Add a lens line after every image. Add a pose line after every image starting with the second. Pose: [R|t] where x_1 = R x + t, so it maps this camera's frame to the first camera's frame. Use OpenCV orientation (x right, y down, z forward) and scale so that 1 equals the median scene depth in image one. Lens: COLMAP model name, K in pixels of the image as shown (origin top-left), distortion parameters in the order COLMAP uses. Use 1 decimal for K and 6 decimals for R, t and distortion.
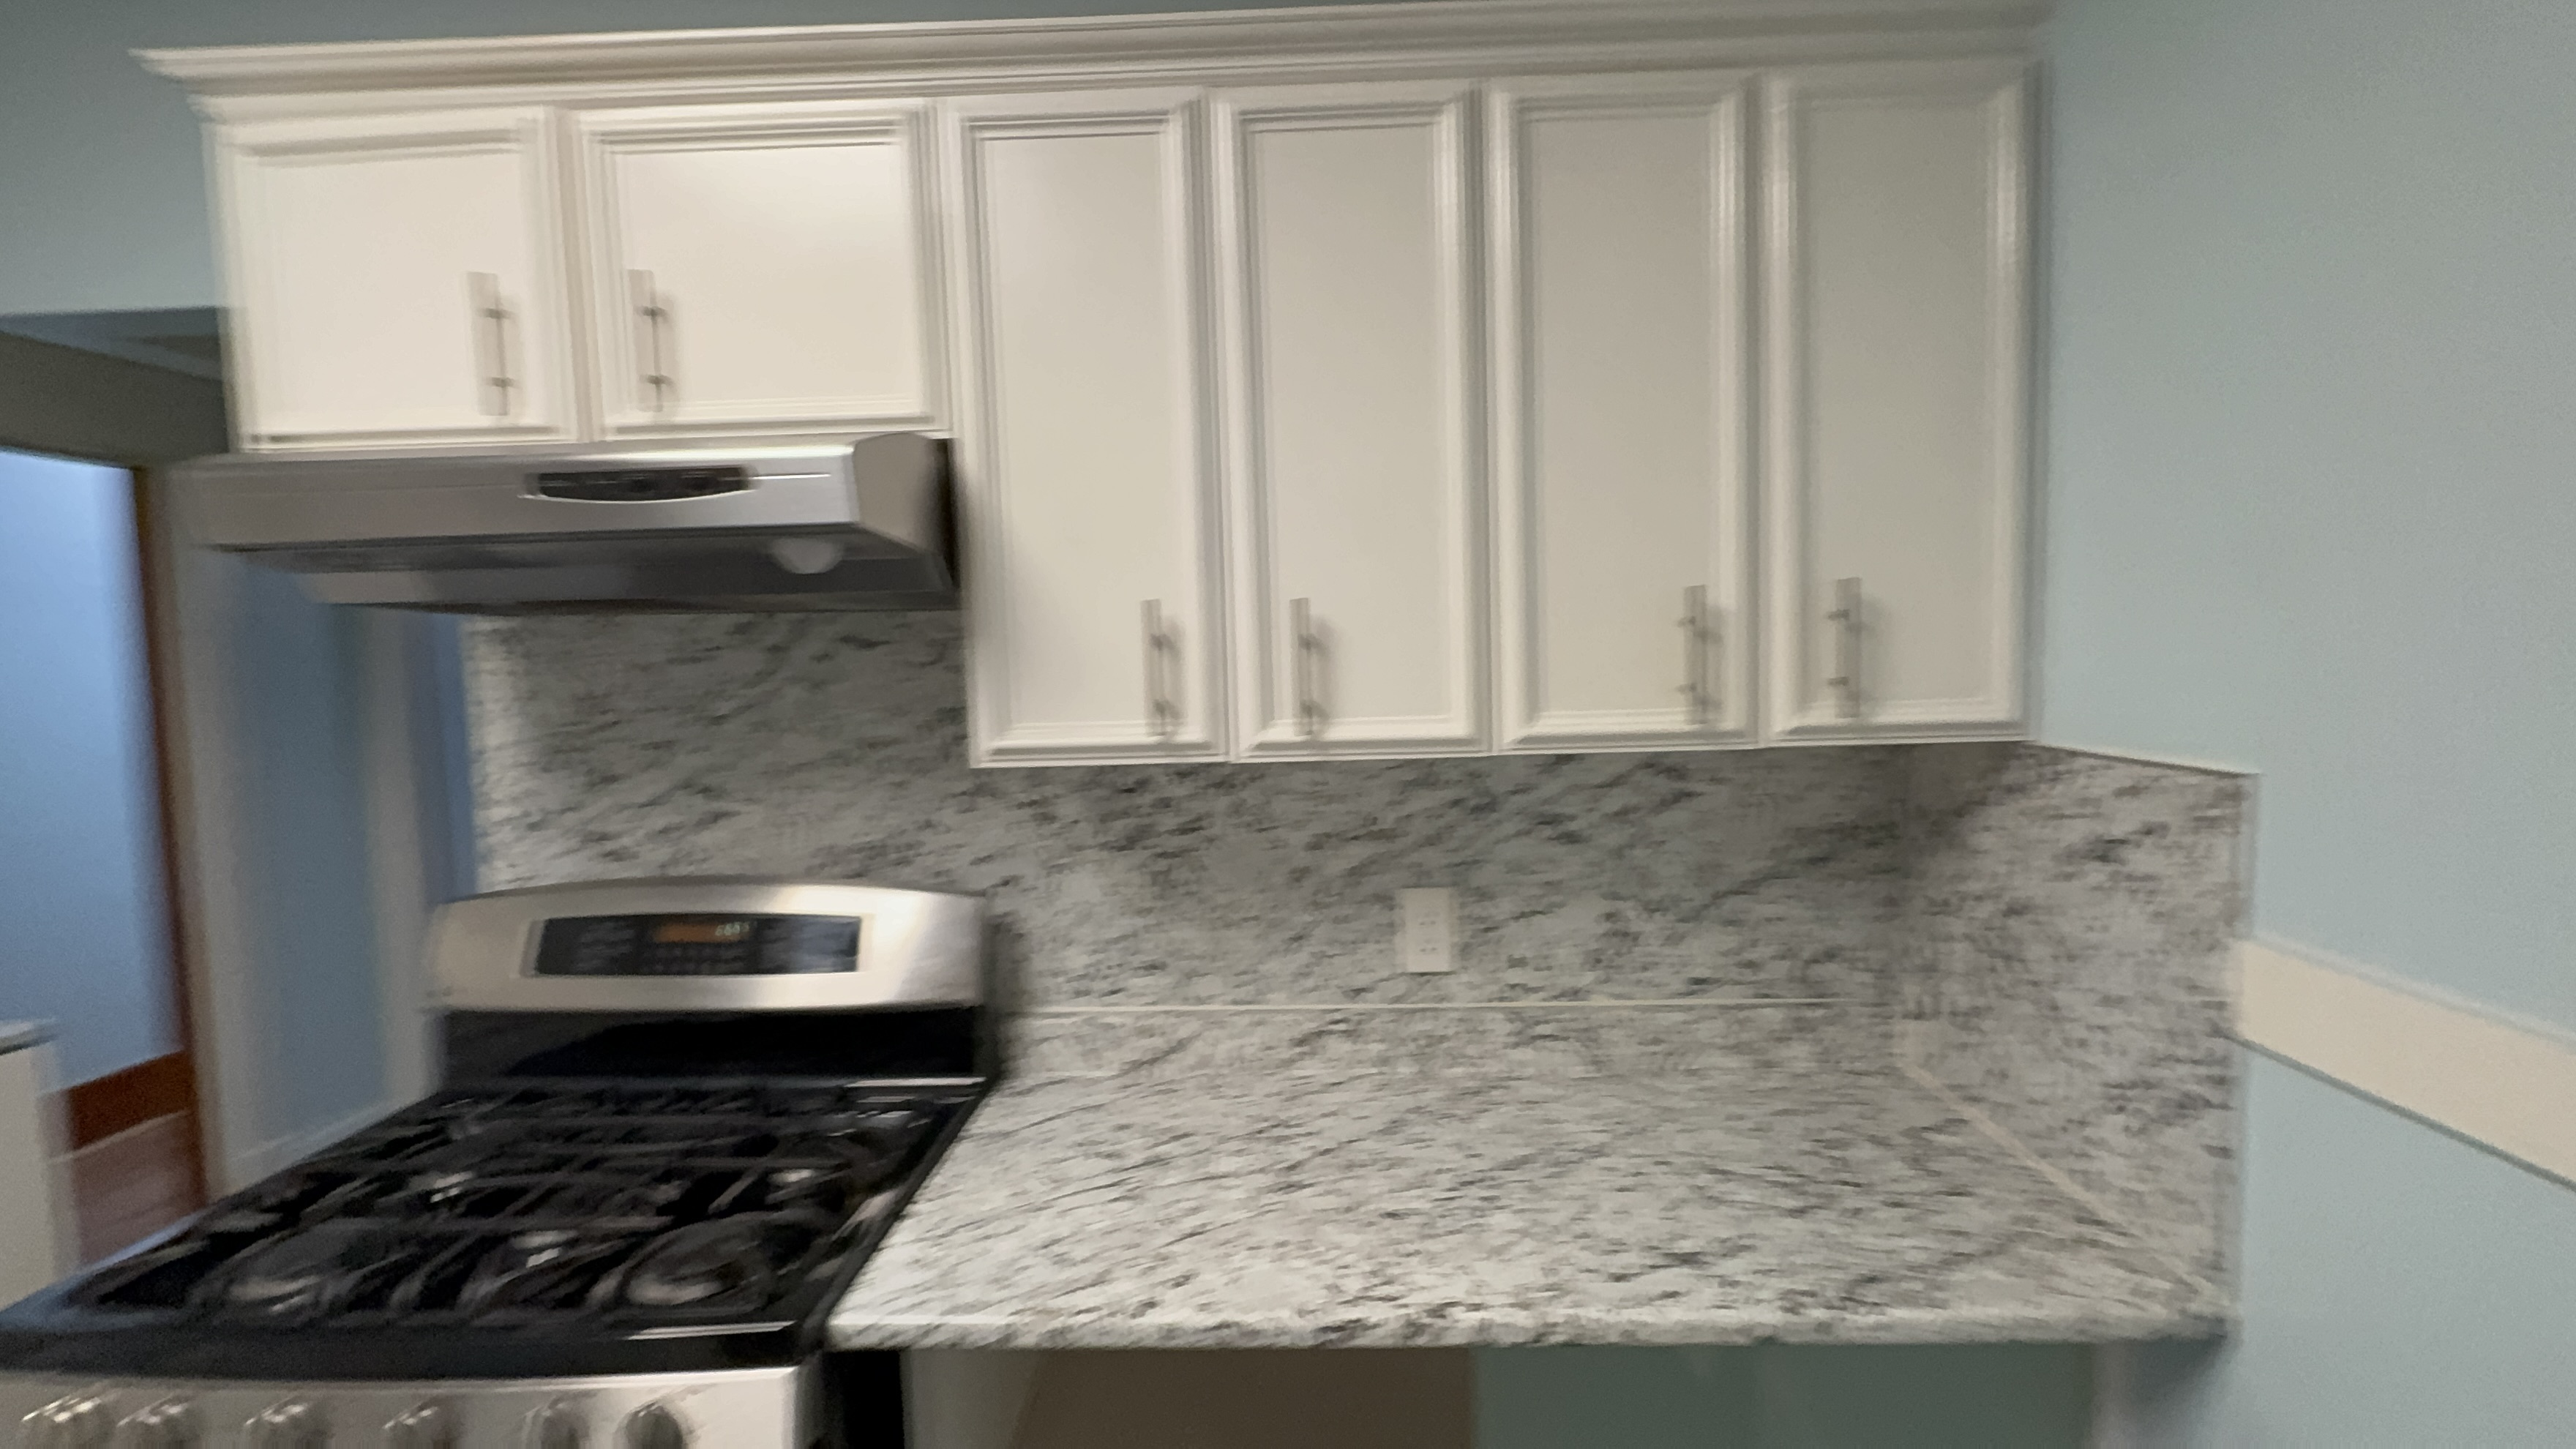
lens RADIAL K [[1179.5, 0, 1288.0], [0, 1179.5, 724.5], [0, 0, 1]] dist [-0.001780, 0.000204]
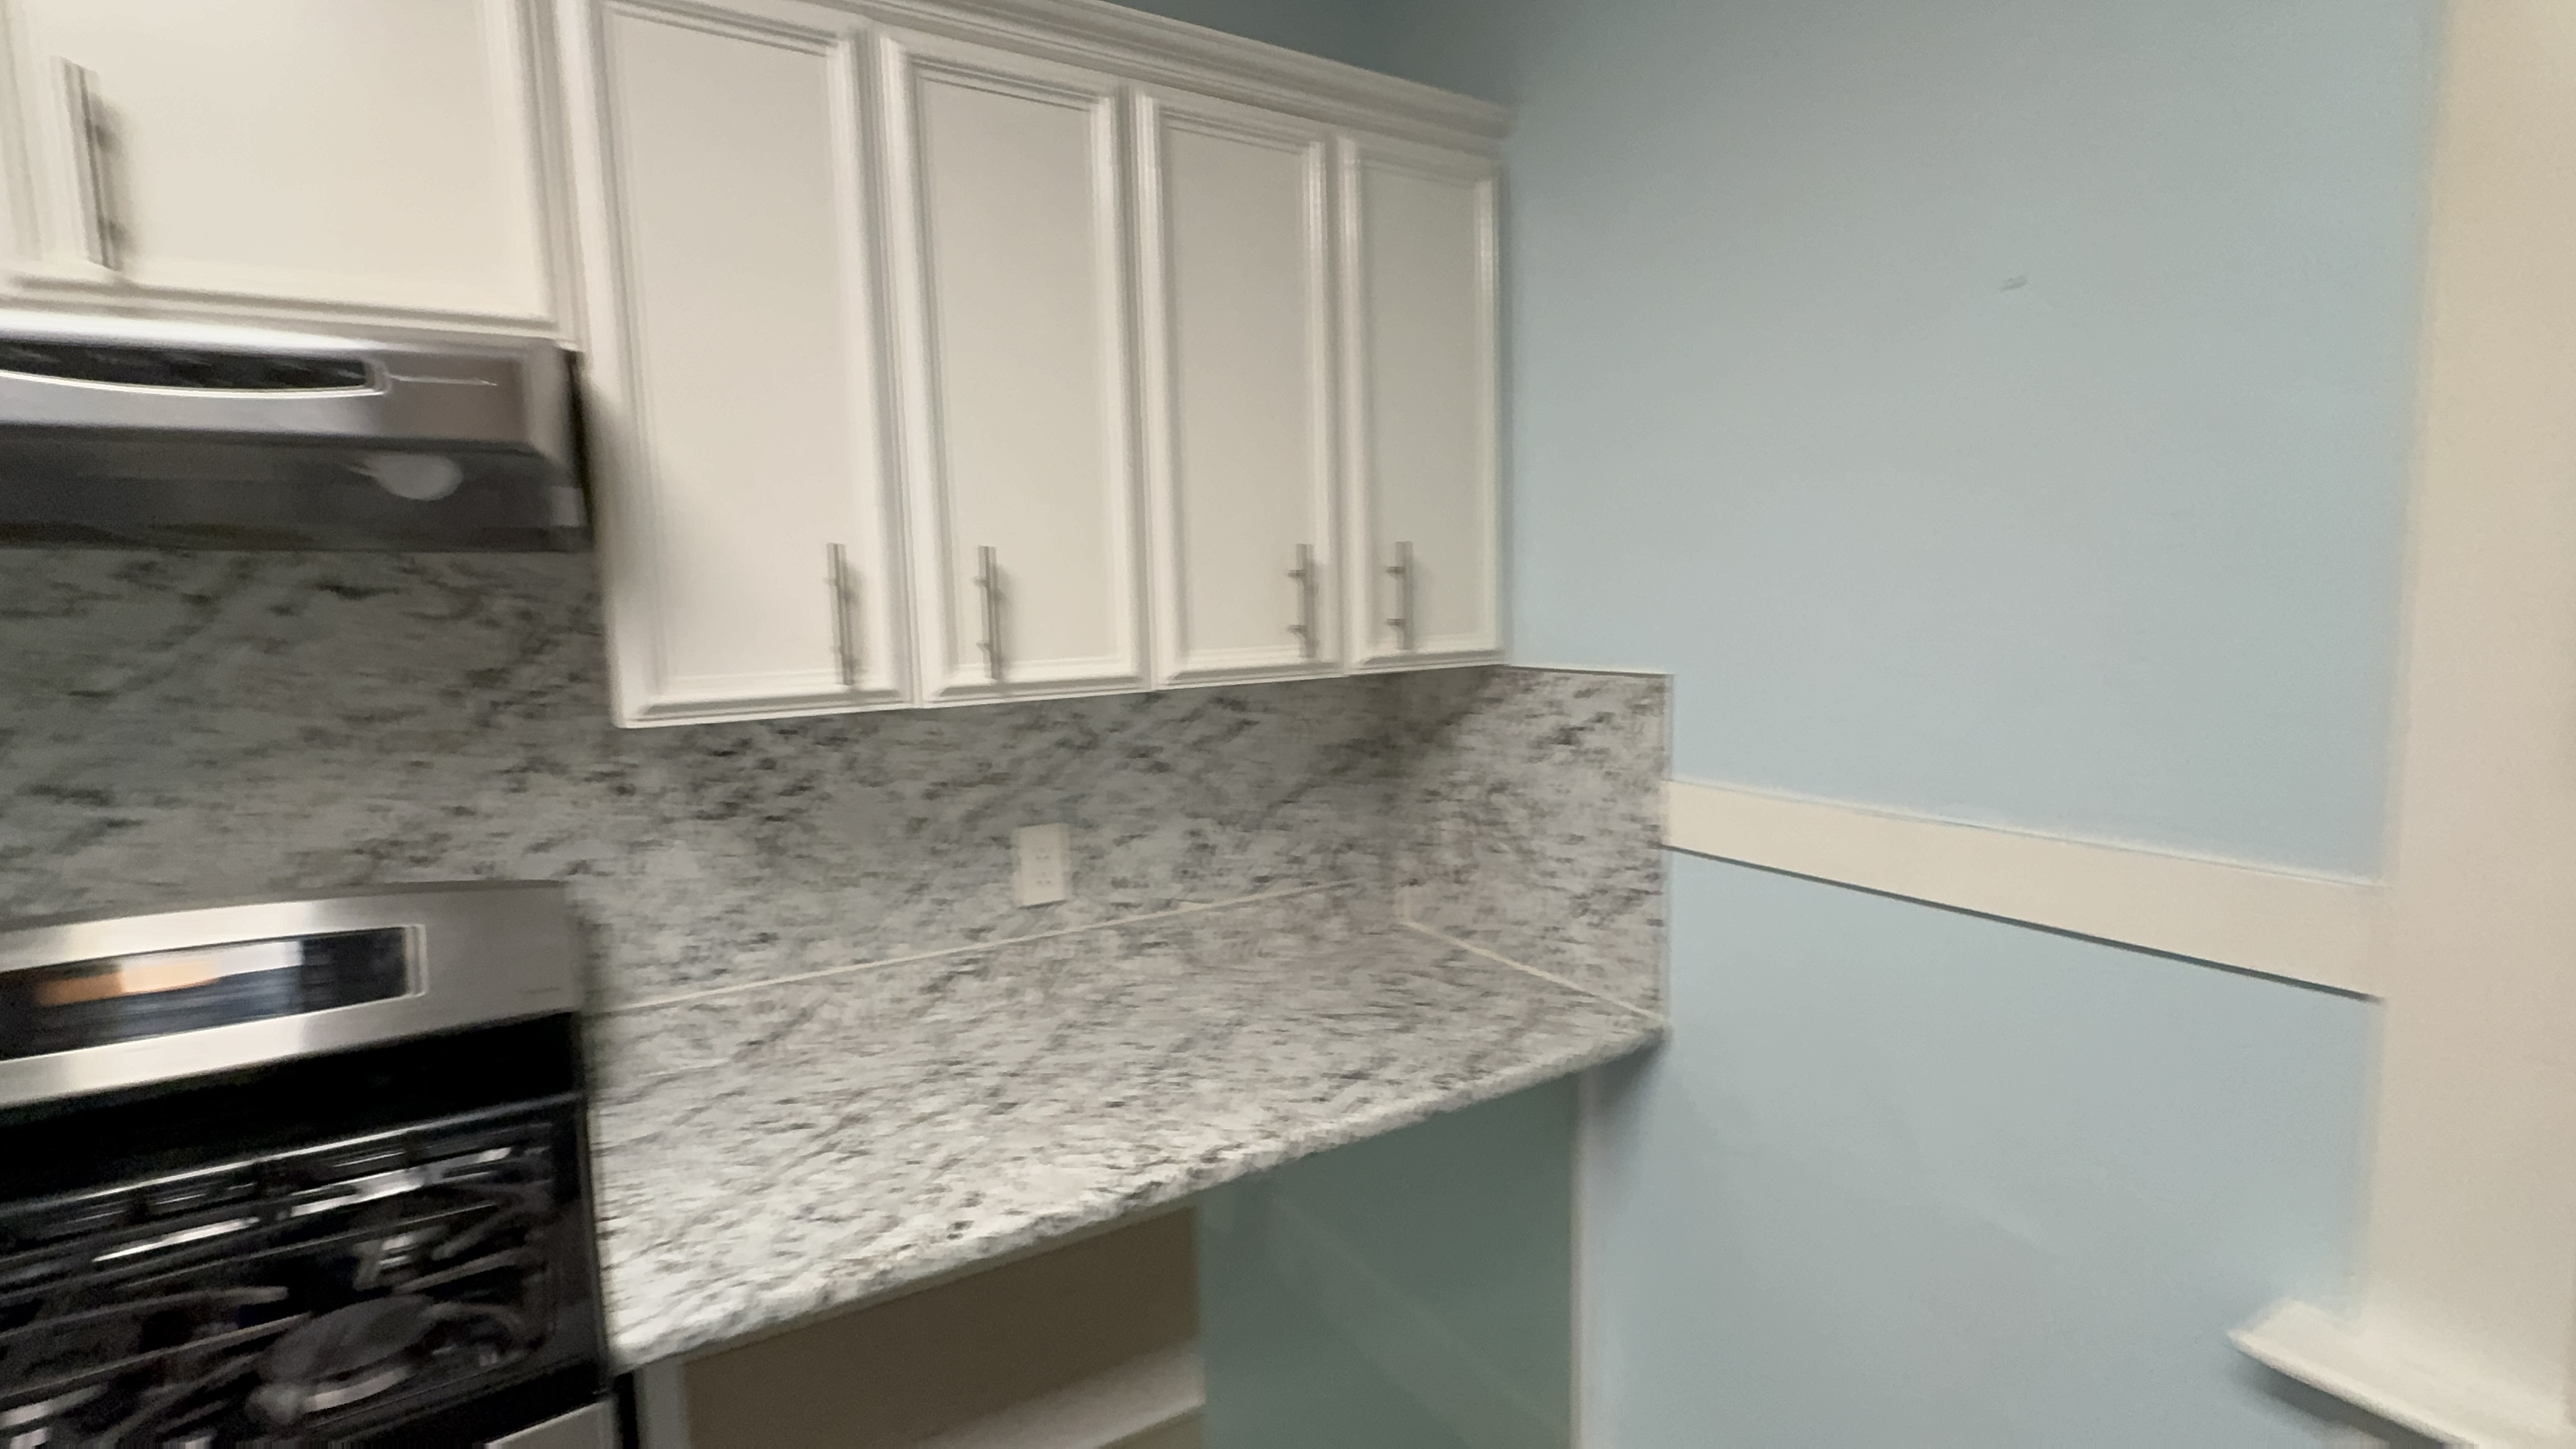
lens RADIAL K [[1179.5, 0, 1288.0], [0, 1179.5, 724.5], [0, 0, 1]] dist [-0.001780, 0.000204]
pose [[0.836045, -0.056275, 0.545767, -0.330177], [0.041988, 0.998371, 0.038624, 0.020168], [-0.547052, -0.009375, 0.837046, -0.014695]]
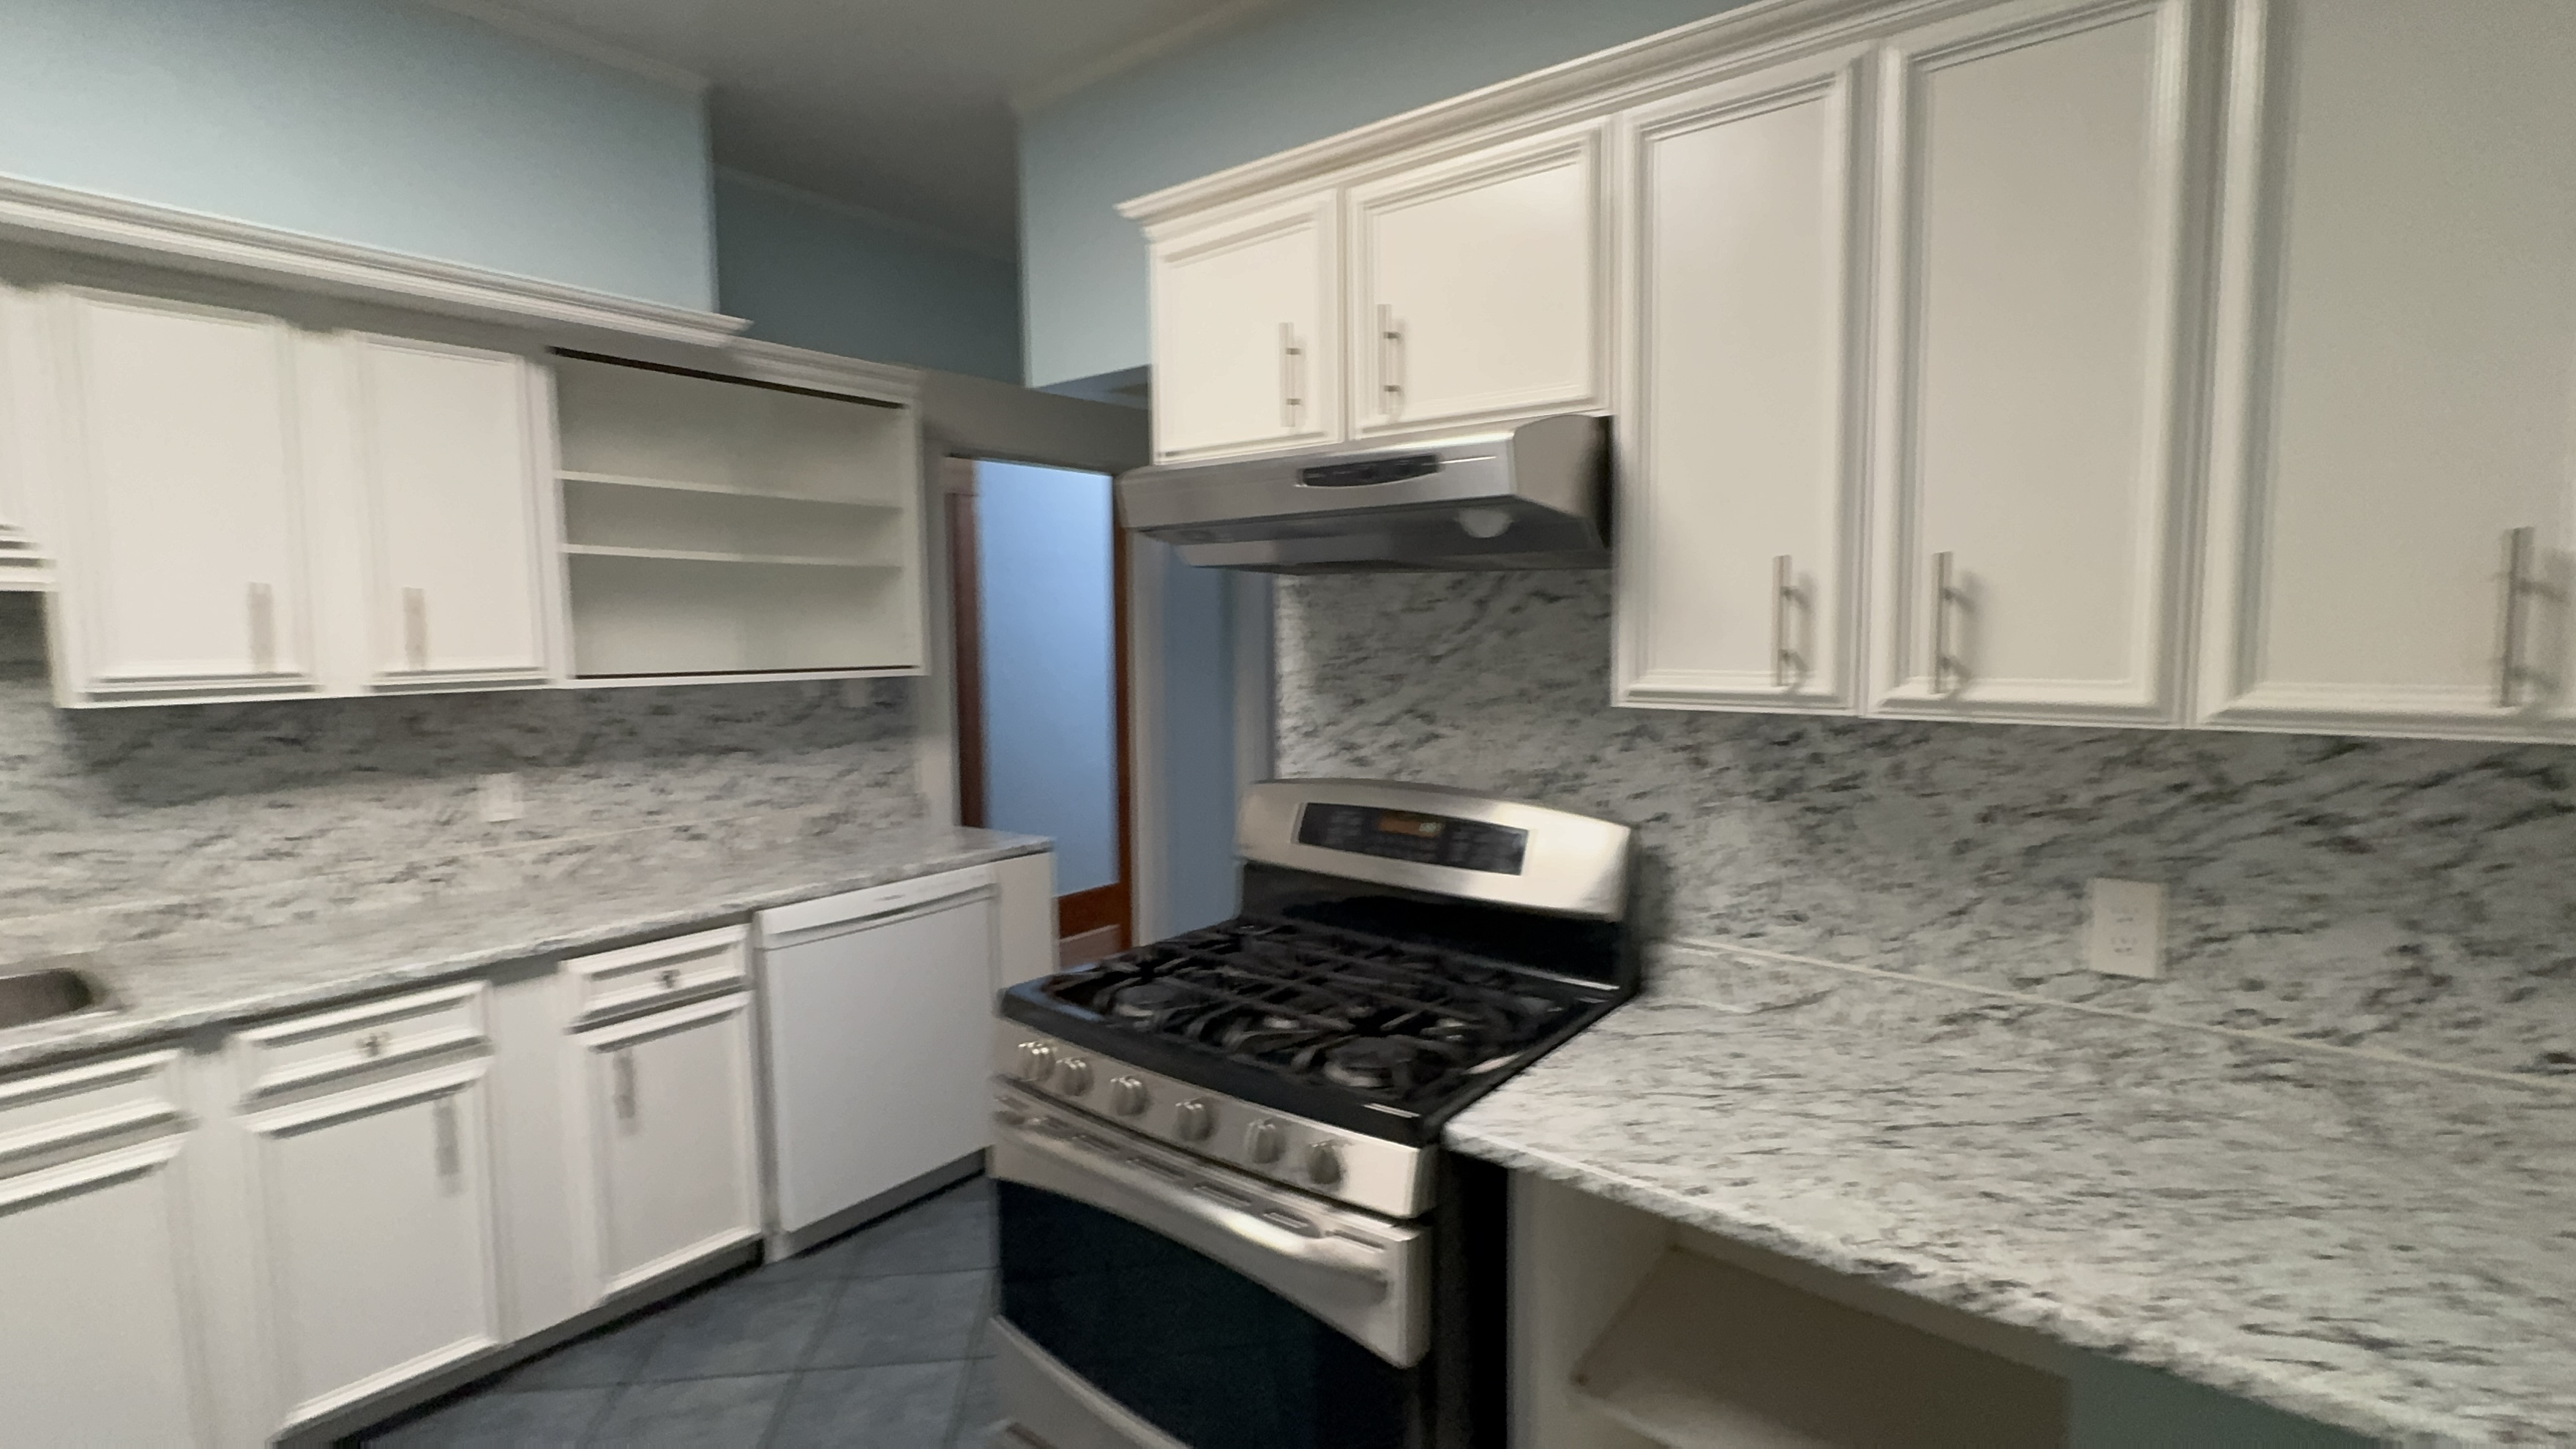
lens RADIAL K [[1179.5, 0, 1288.0], [0, 1179.5, 724.5], [0, 0, 1]] dist [-0.001780, 0.000204]
pose [[0.801576, 0.070944, -0.593668, 0.157981], [-0.052261, 0.997449, 0.048633, 0.015038], [0.595604, -0.007957, 0.803239, -0.098366]]
